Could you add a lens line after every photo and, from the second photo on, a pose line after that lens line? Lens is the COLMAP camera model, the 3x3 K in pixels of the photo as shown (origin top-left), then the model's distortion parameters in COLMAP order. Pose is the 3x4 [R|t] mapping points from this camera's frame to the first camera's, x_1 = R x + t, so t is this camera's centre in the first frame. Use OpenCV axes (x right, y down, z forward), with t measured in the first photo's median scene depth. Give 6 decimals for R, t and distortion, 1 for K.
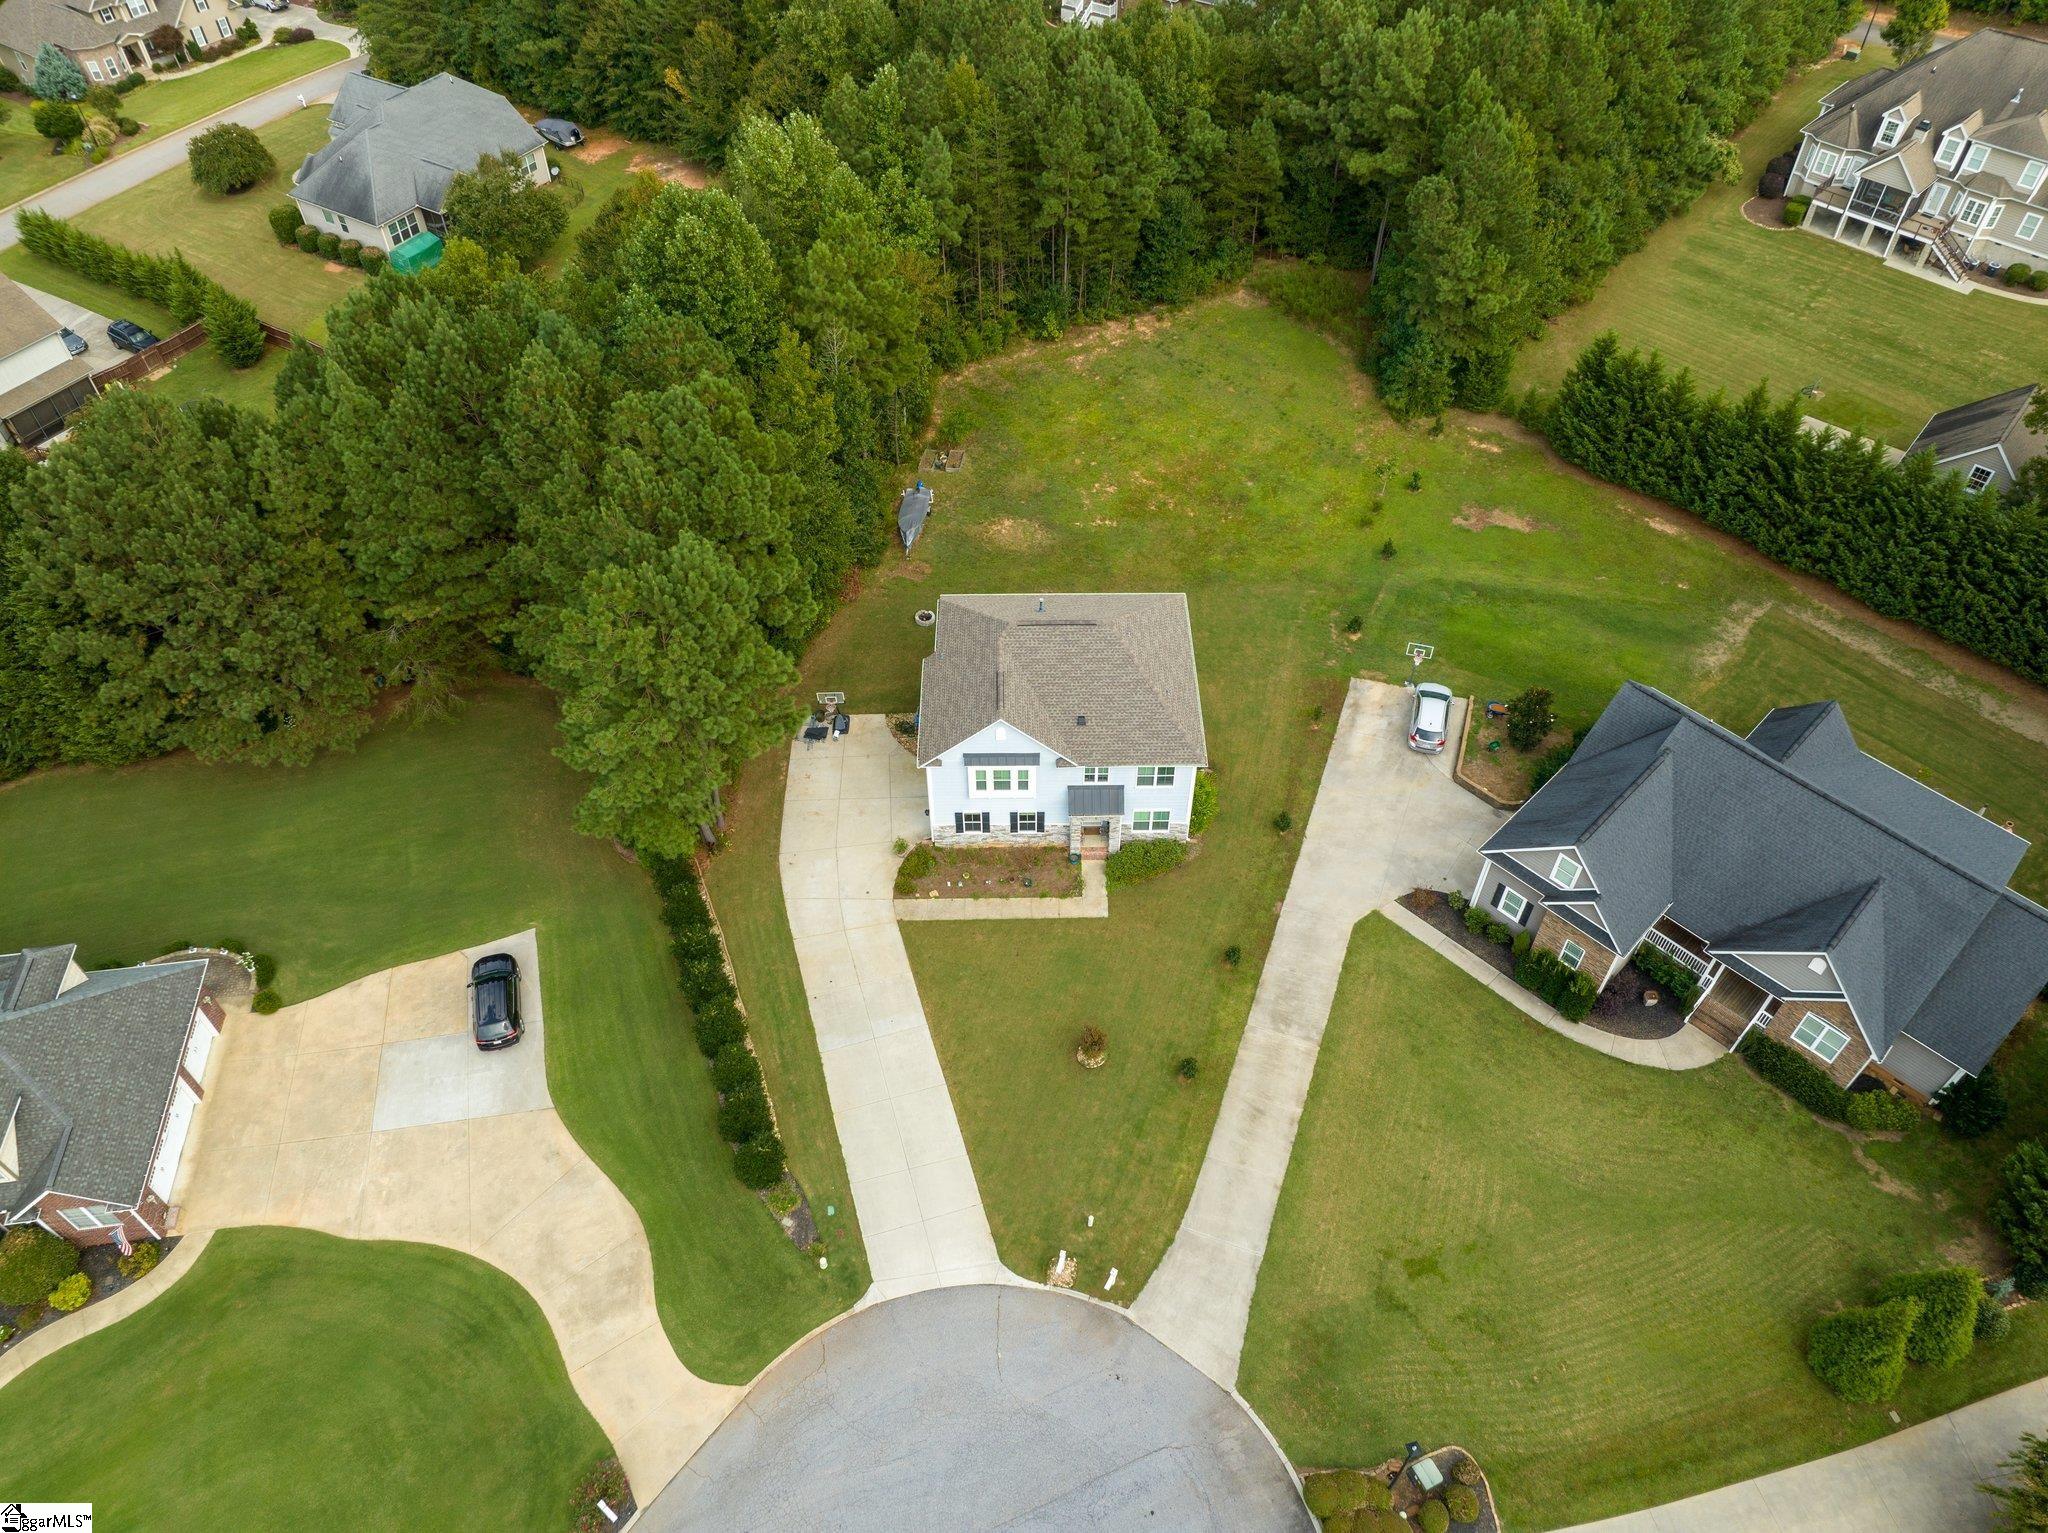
lens RADIAL K [[1440.4, 0, 1024.0], [0, 1440.4, 766.5], [0, 0, 1]] dist [-0.036445, 0.005133]
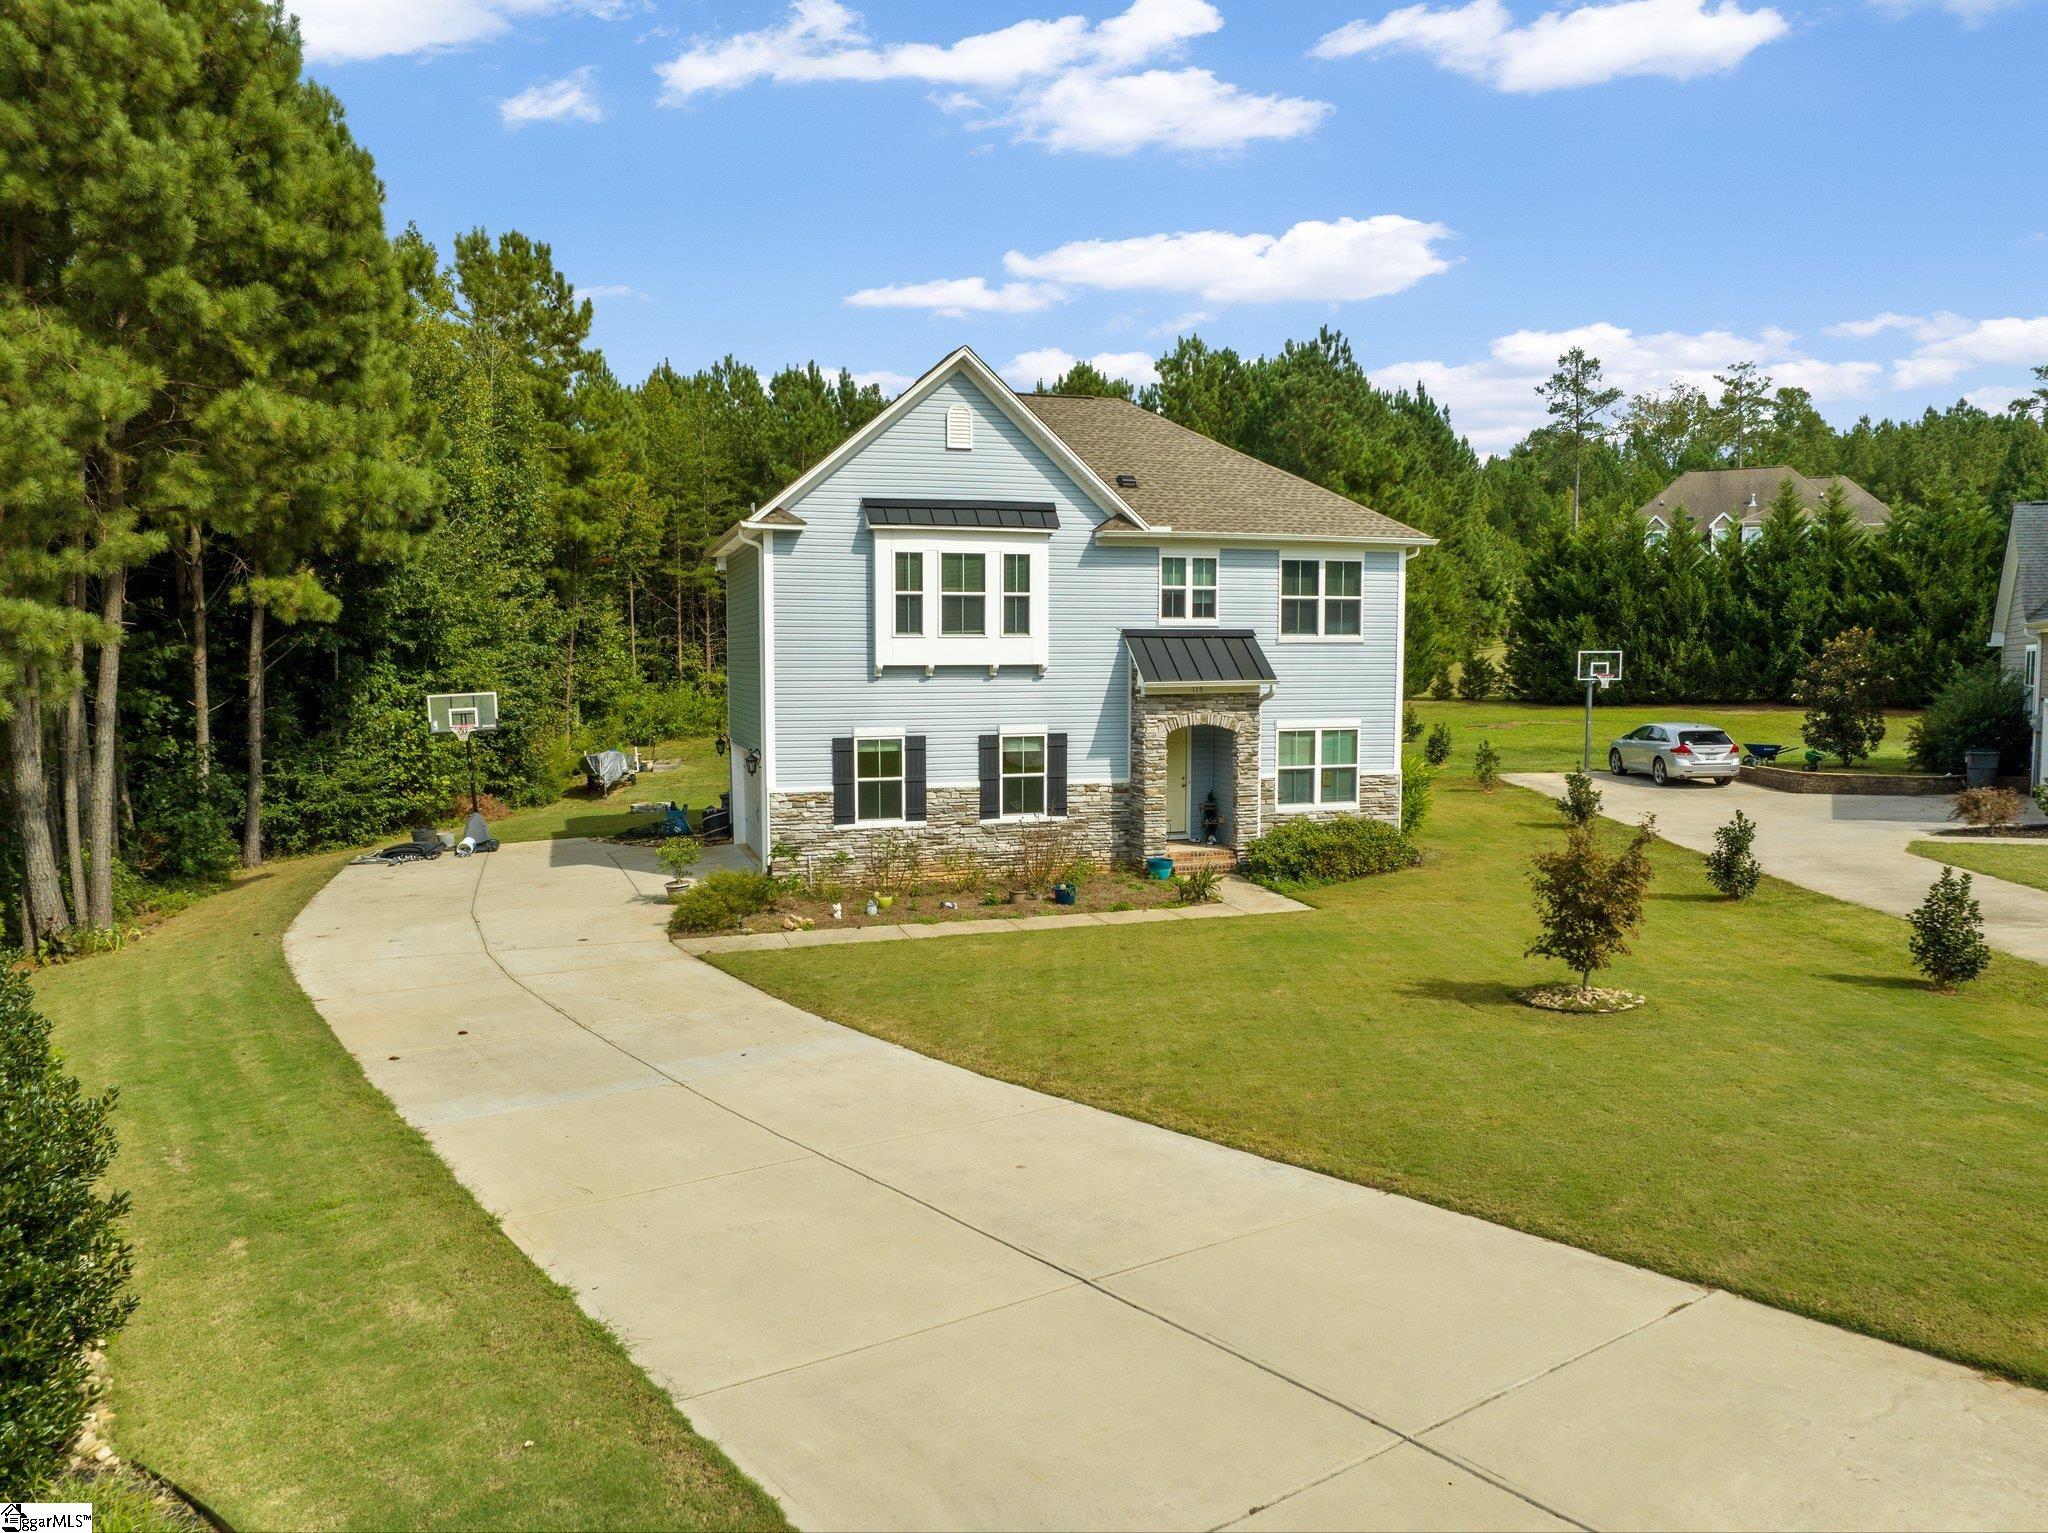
lens RADIAL K [[1455.9, 0, 1032.8], [0, 1455.9, 764.0], [0, 0, 1]] dist [-0.035501, 0.005936]
pose [[0.954976, -0.019384, 0.296048, -0.107494], [0.217358, 0.724885, -0.653680, 0.284471], [-0.201930, 0.688597, 0.696461, 0.733798]]
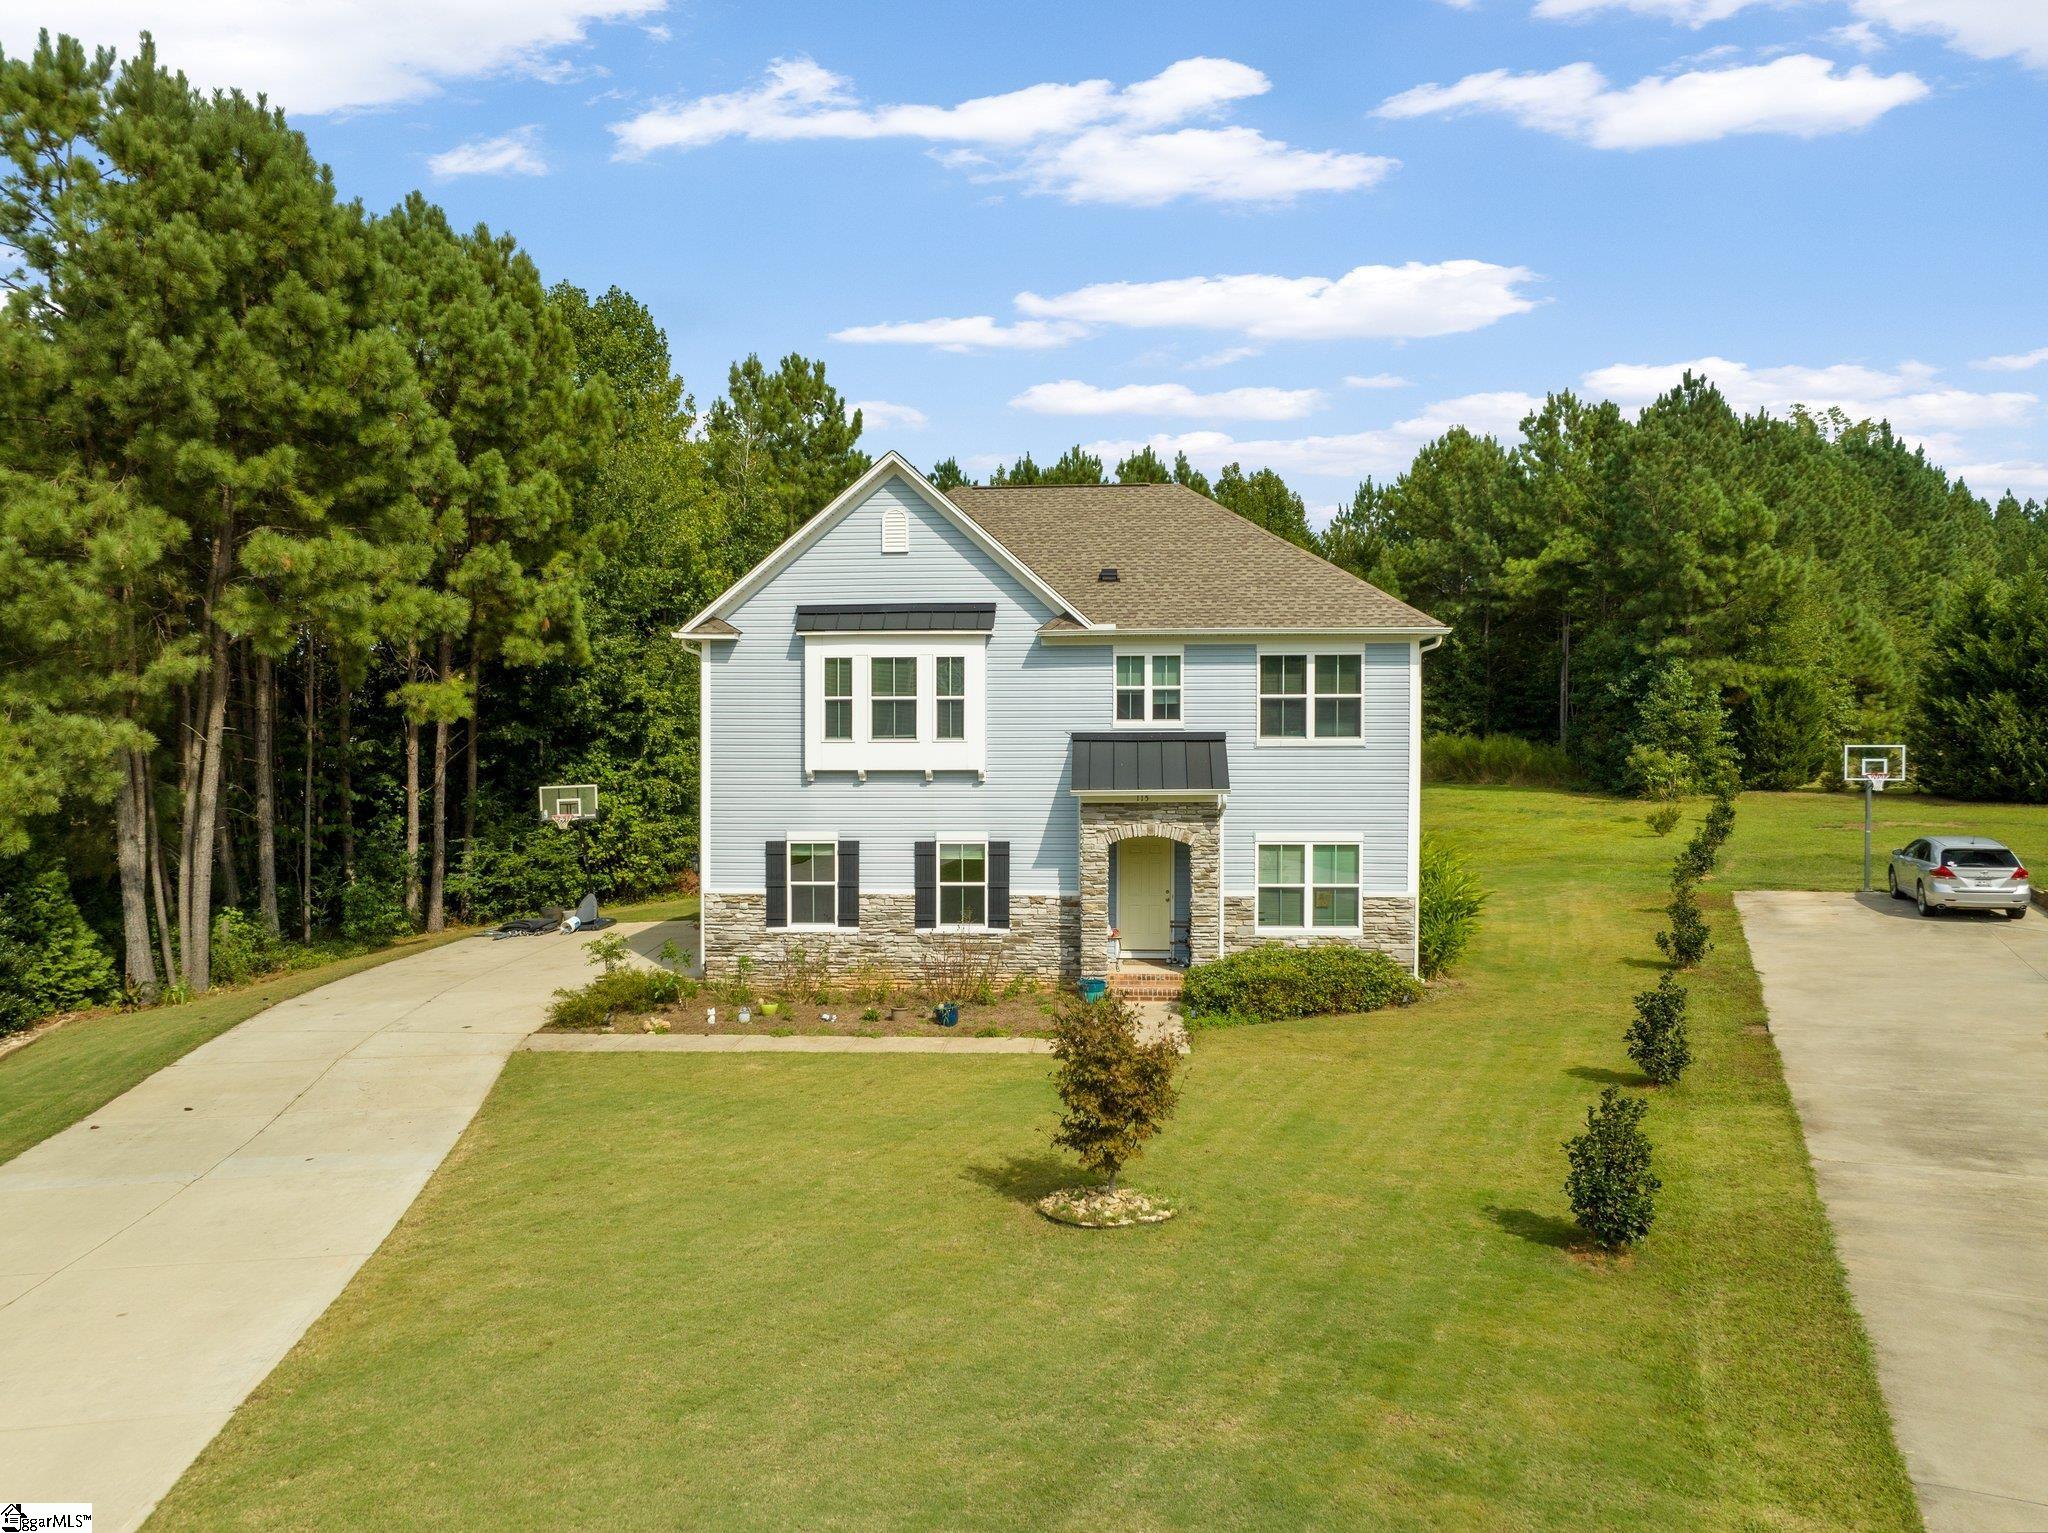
lens RADIAL K [[1453.0, 0, 1028.0], [0, 1453.0, 732.0], [0, 0, 1]] dist [-0.034106, -0.000721]
pose [[0.997238, 0.002683, -0.074229, 0.045568], [-0.056385, 0.677889, -0.732999, 0.278481], [0.048352, 0.735160, 0.676168, 0.726744]]
